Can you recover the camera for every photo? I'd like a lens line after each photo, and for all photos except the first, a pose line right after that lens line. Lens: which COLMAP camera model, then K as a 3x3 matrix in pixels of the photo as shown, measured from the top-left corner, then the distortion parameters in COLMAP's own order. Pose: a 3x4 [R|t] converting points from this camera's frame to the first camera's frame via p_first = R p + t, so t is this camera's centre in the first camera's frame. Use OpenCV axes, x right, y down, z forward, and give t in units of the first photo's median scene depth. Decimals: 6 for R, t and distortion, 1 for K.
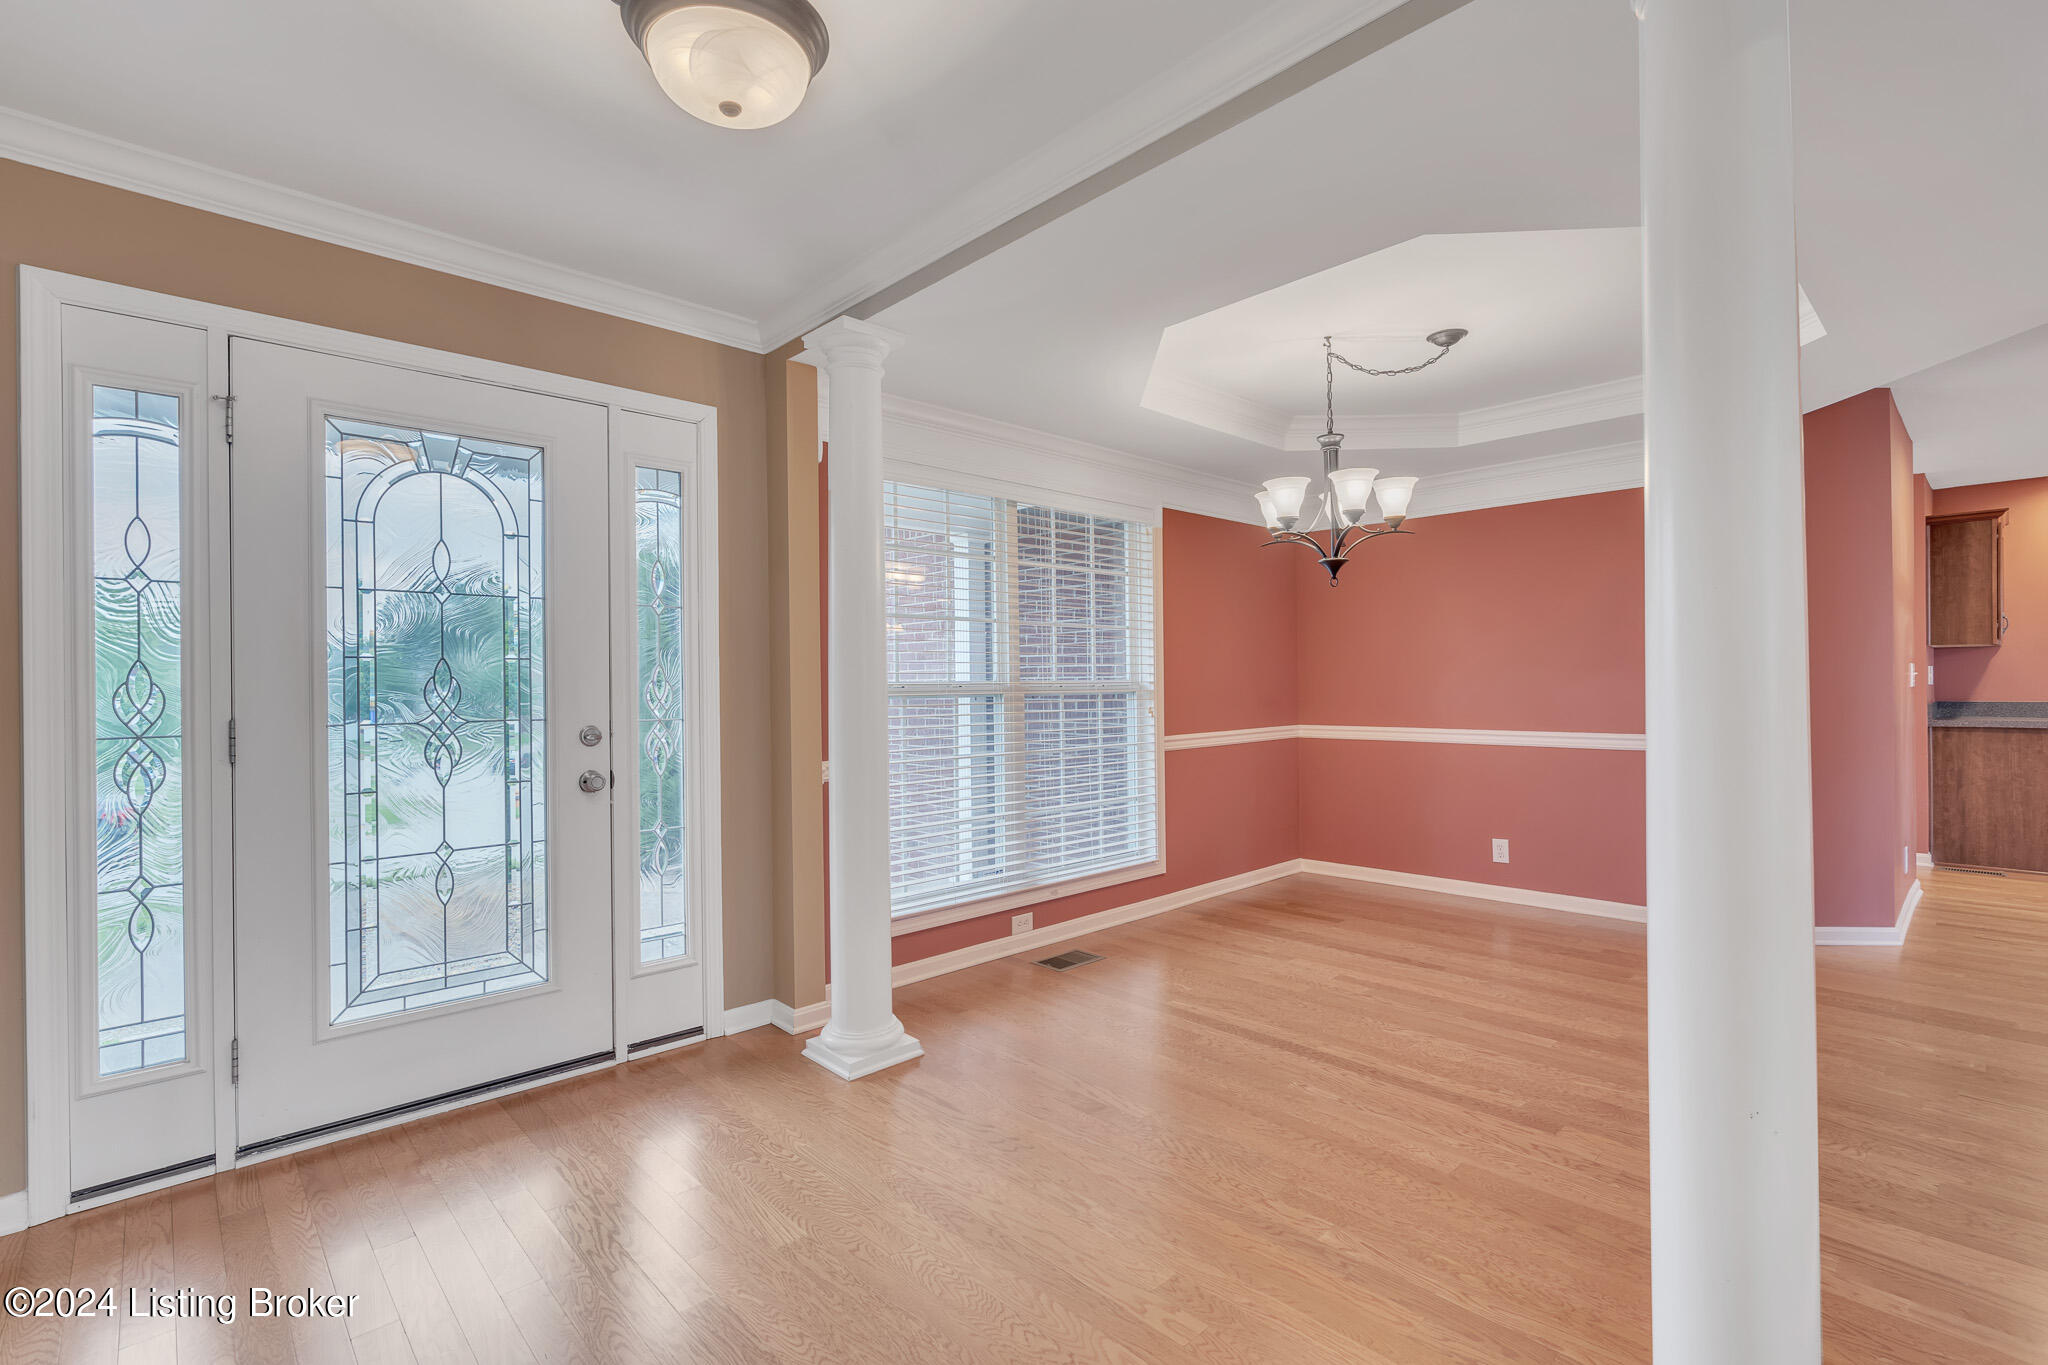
lens RADIAL K [[932.9, 0, 1014.2], [0, 932.9, 685.4], [0, 0, 1]] dist [-0.001057, -0.000538]
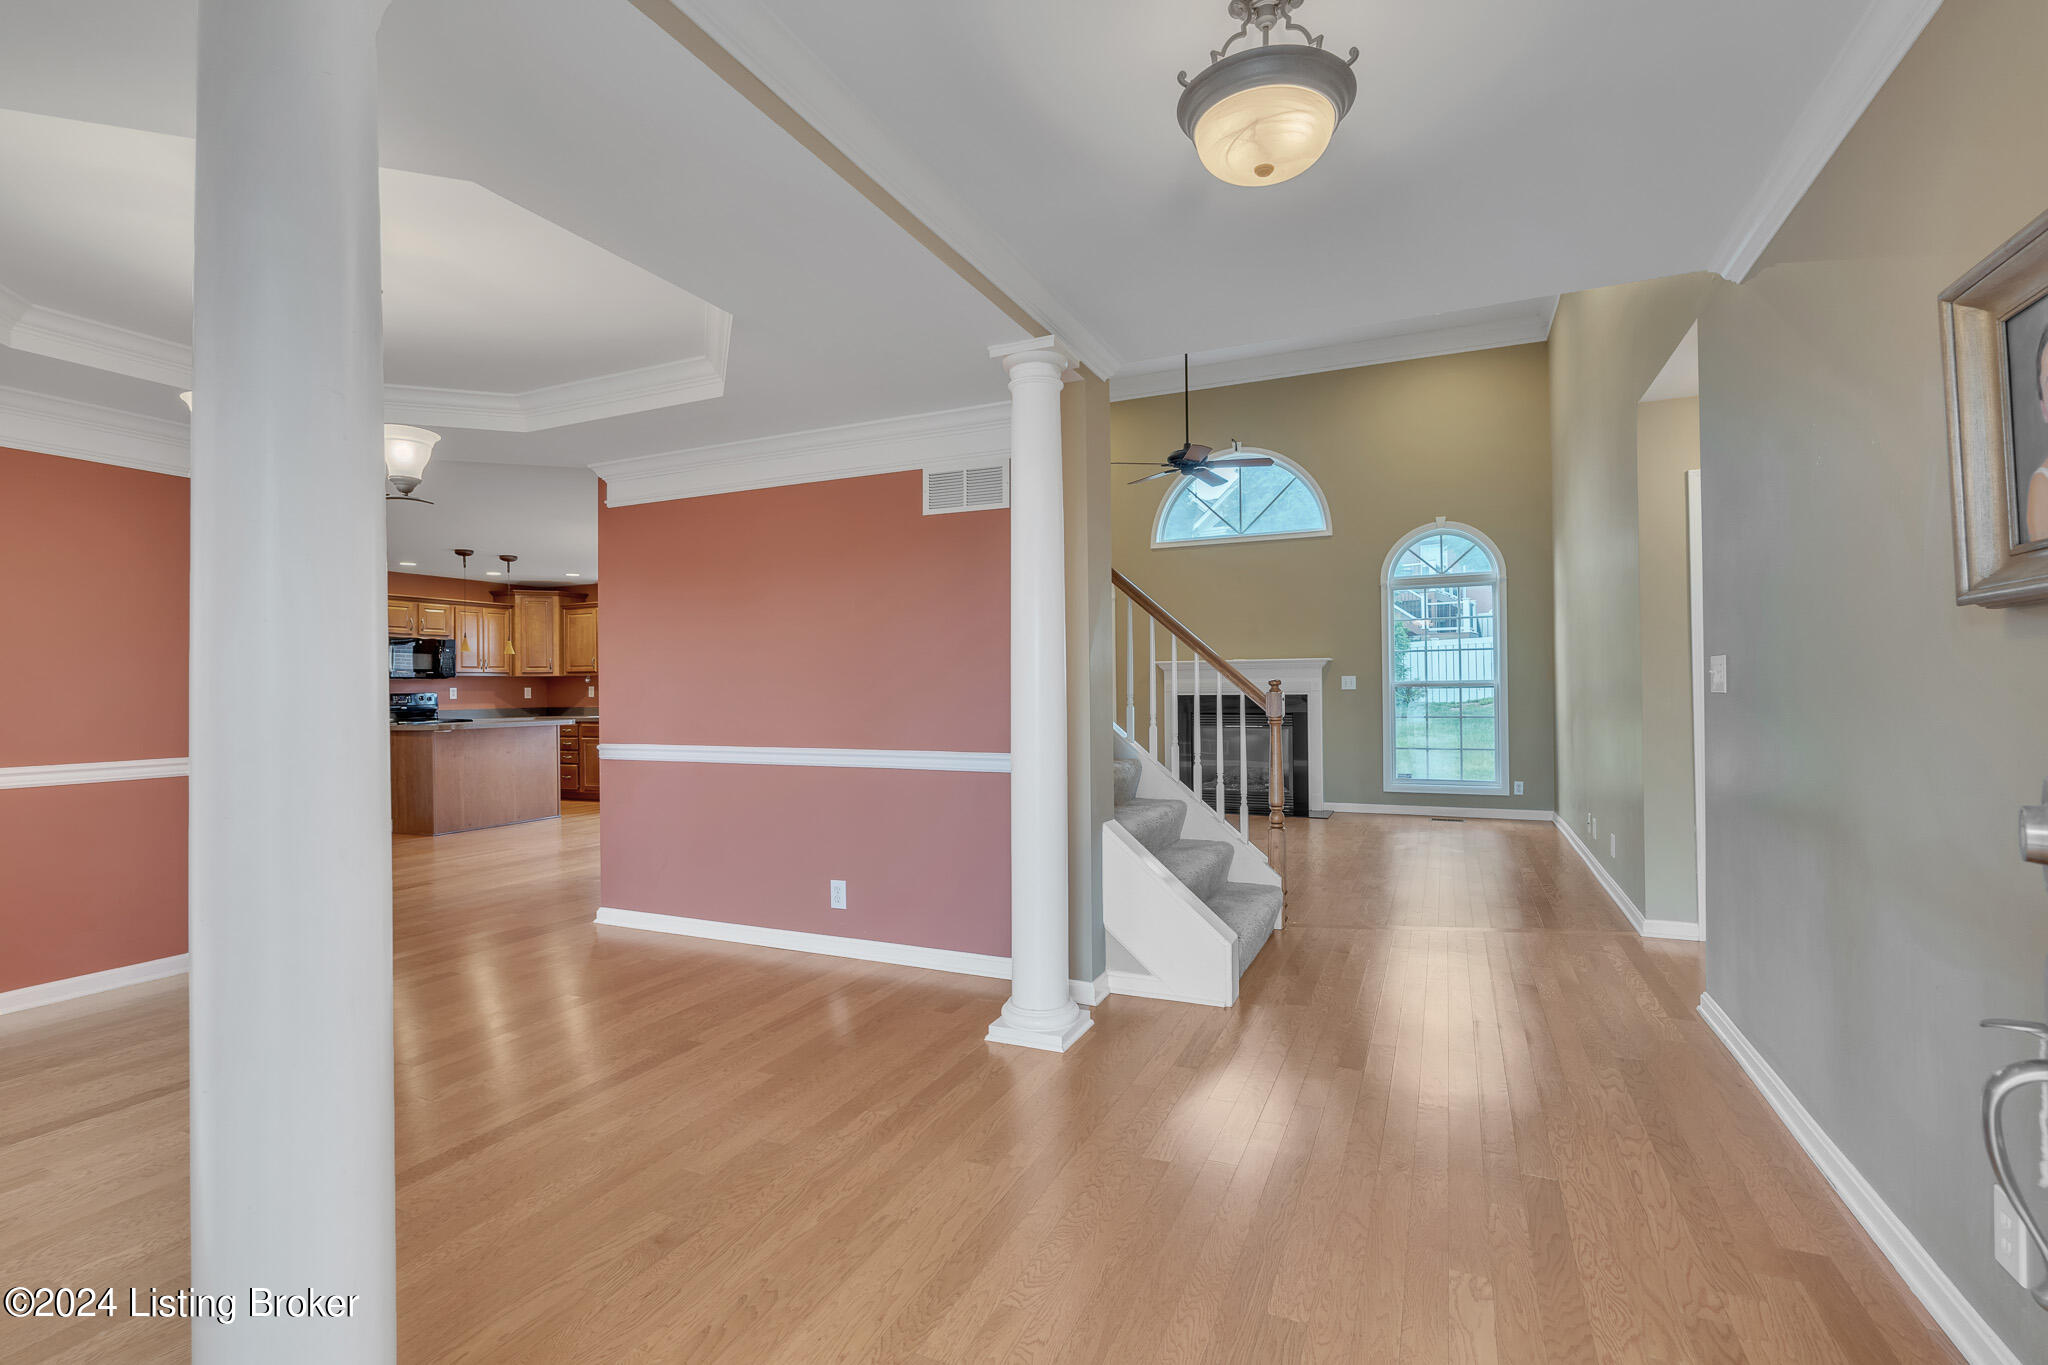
lens RADIAL K [[932.9, 0, 1018.2], [0, 932.9, 677.4], [0, 0, 1]] dist [-0.001057, -0.000538]
pose [[-0.373751, 0.020737, 0.927297, -0.340868], [0.016114, 0.999744, -0.015863, 0.003144], [-0.927389, 0.009014, -0.373989, 0.468568]]
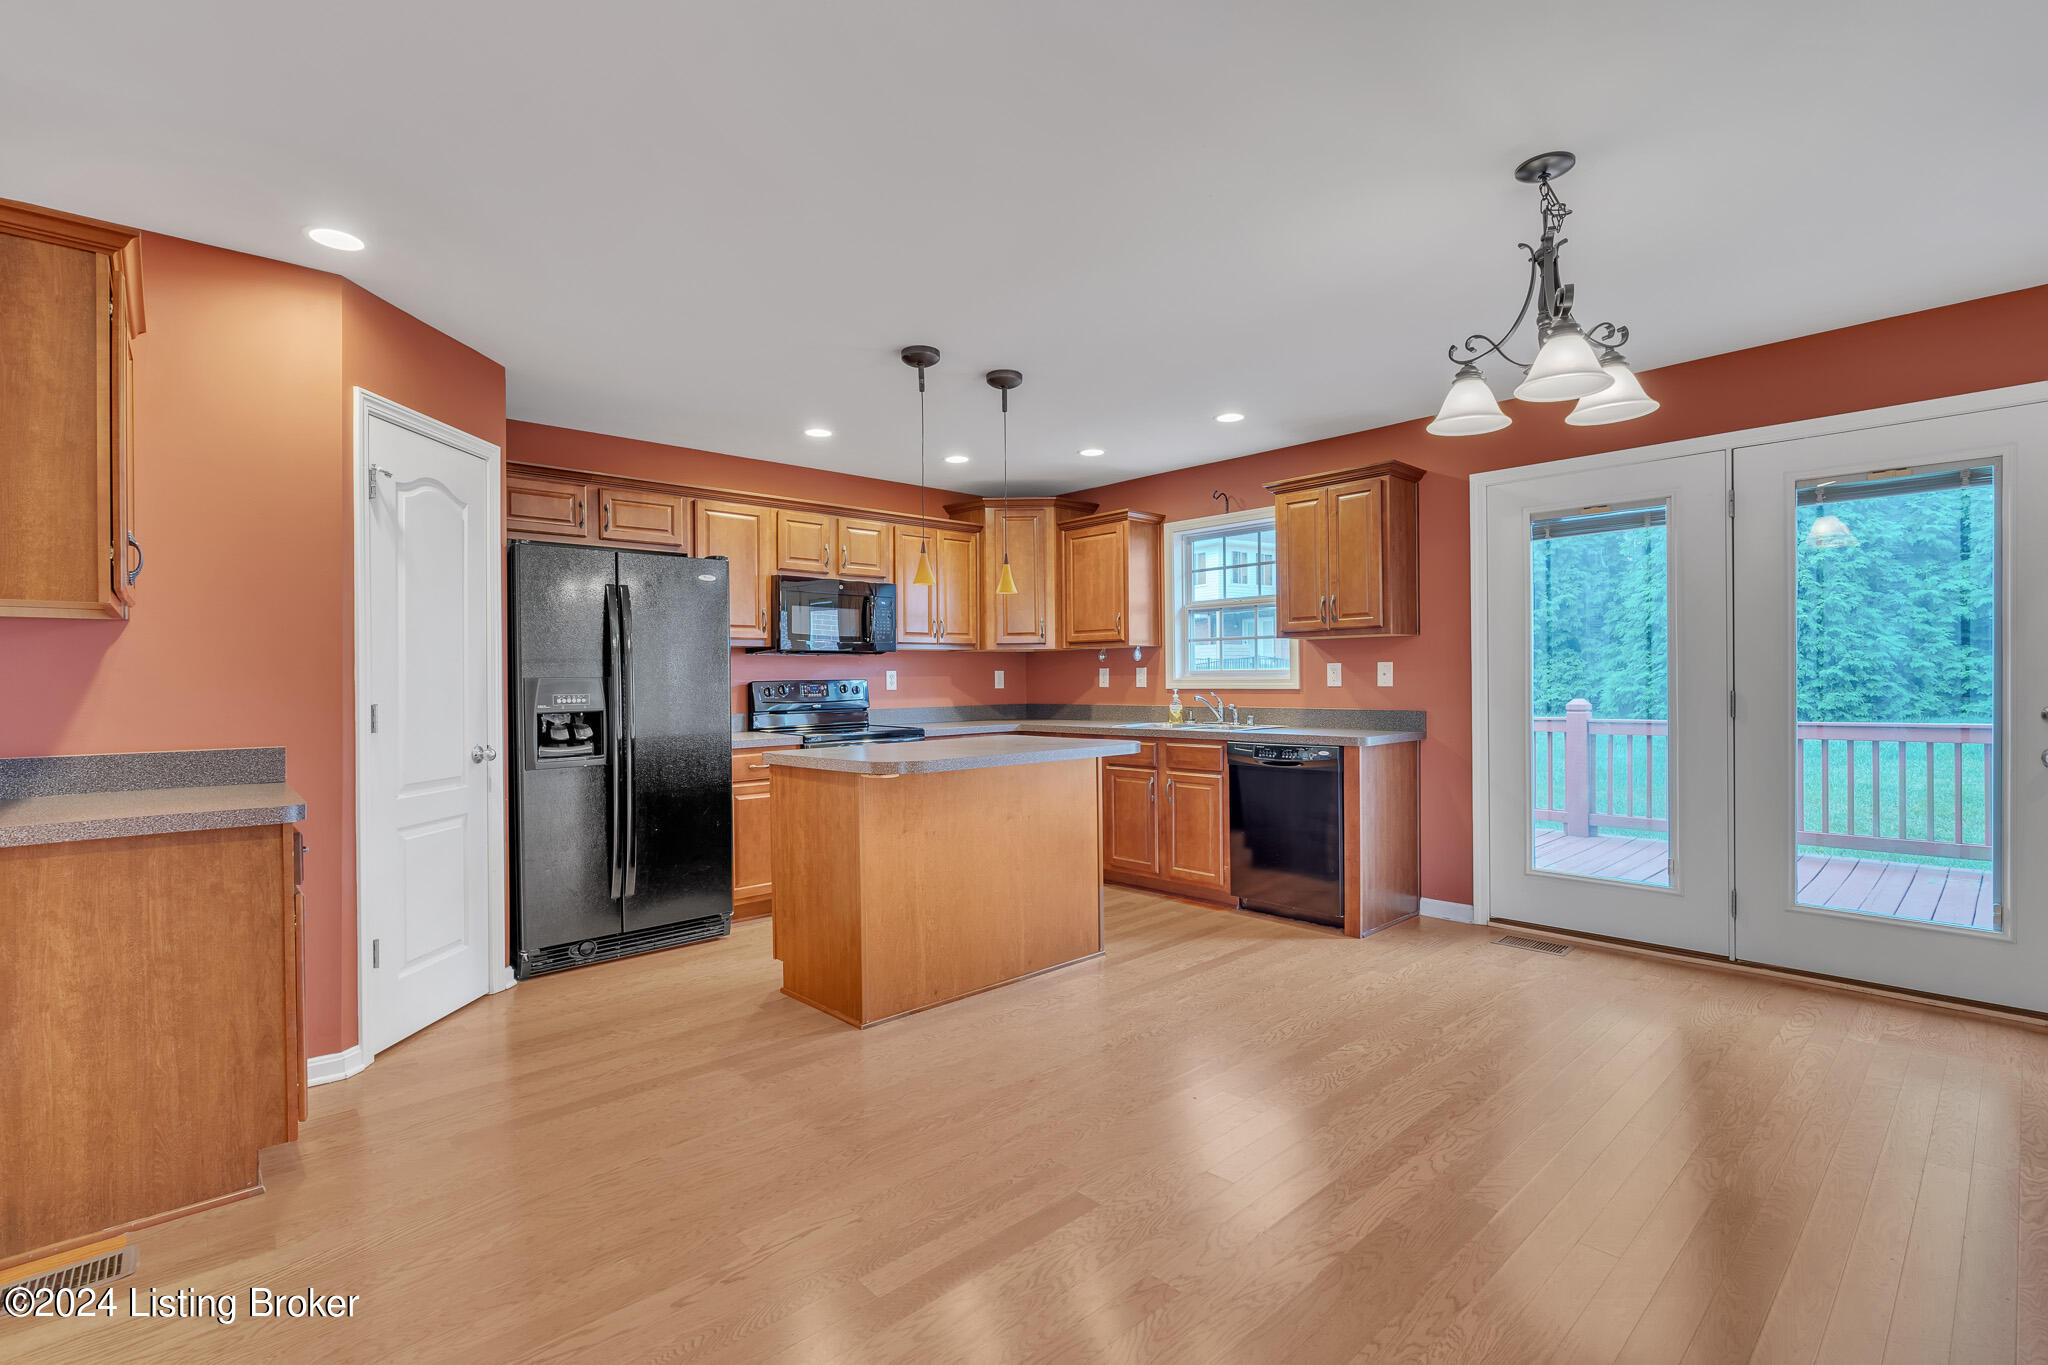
lens RADIAL K [[932.9, 0, 1022.8], [0, 932.9, 672.4], [0, 0, 1]] dist [-0.001057, -0.000538]
pose [[0.011583, 0.007391, 0.999906, 0.708270], [0.010446, 0.999917, -0.007512, -0.011842], [-0.999878, 0.010532, 0.011505, 0.651029]]
